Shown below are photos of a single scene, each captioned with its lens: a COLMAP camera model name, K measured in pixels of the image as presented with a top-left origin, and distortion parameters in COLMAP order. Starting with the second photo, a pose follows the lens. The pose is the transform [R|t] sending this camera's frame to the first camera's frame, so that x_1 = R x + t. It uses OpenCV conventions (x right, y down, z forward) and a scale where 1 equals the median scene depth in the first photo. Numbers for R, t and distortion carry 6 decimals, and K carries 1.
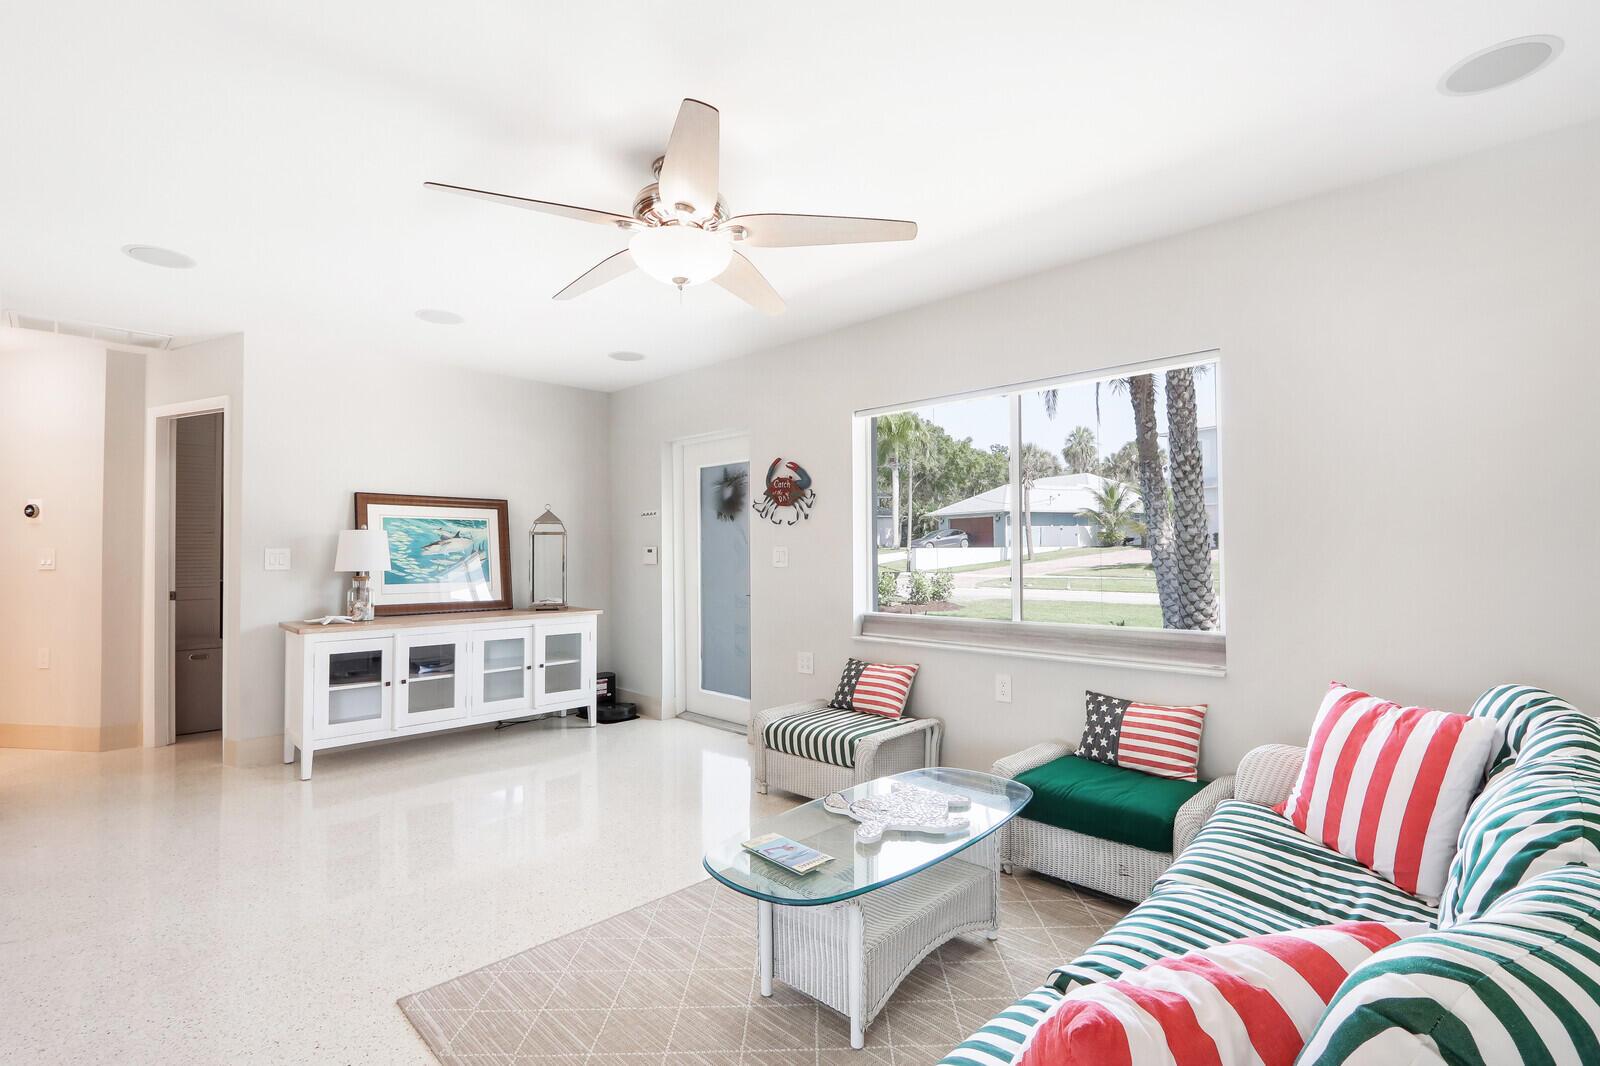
lens RADIAL K [[737.0, 0, 793.5], [0, 737.0, 536.4], [0, 0, 1]] dist [-0.019219, 0.001131]
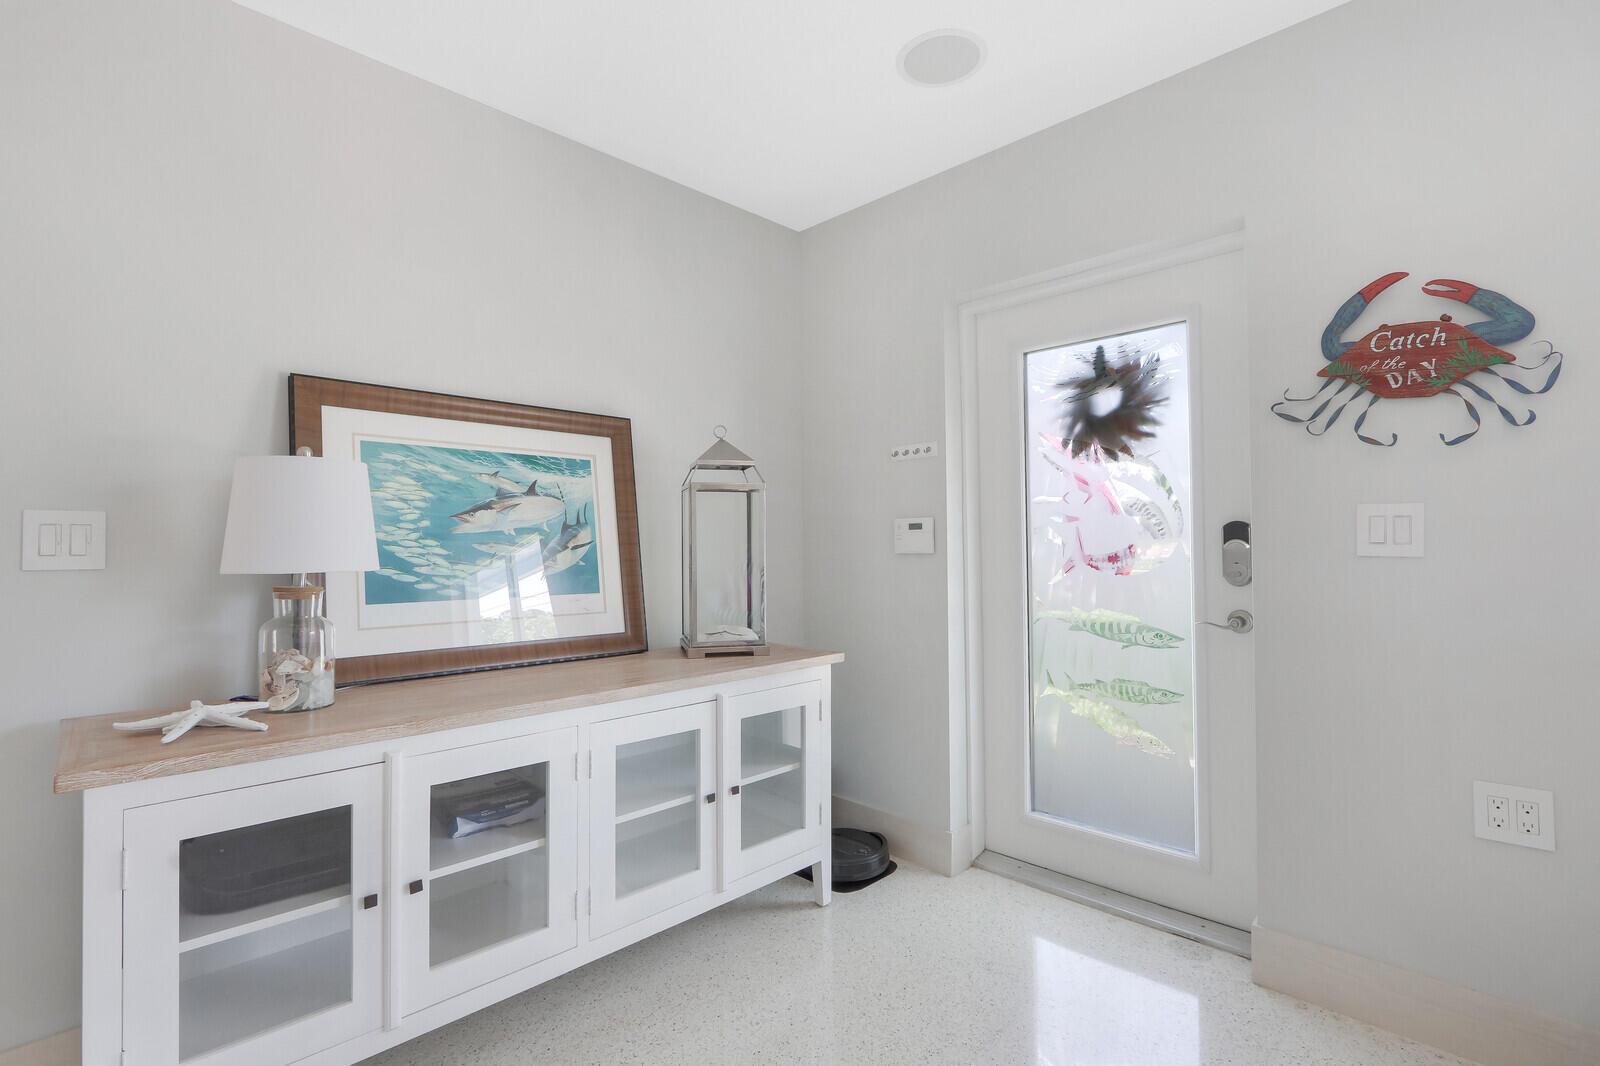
lens RADIAL K [[737.0, 0, 793.5], [0, 737.0, 536.4], [0, 0, 1]] dist [-0.019219, 0.001131]
pose [[0.999966, -0.004088, -0.007101, -0.314599], [0.004138, 0.999967, 0.007045, 0.025768], [0.007072, -0.007074, 0.999950, 0.589803]]
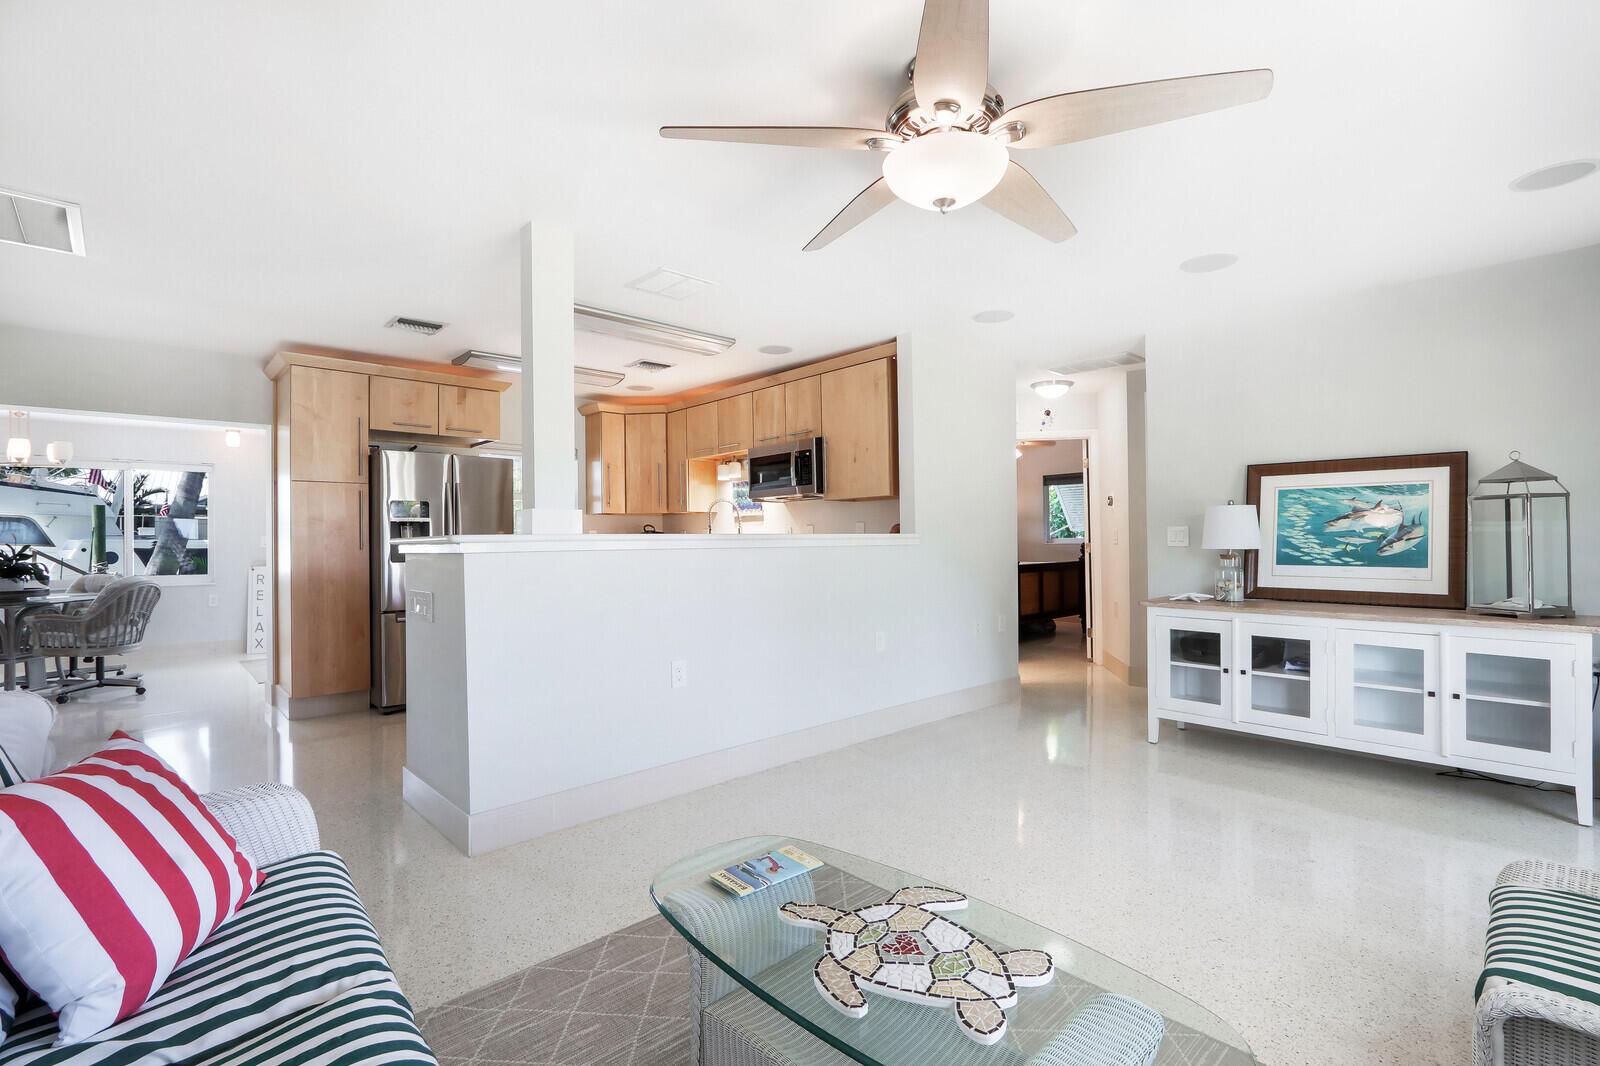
lens RADIAL K [[737.0, 0, 793.5], [0, 737.0, 536.4], [0, 0, 1]] dist [-0.019219, 0.001131]
pose [[-0.044807, 0.000093, -0.998996, 0.353838], [0.027327, 0.999626, -0.001133, 0.015566], [0.998622, -0.027350, -0.044792, 0.445515]]
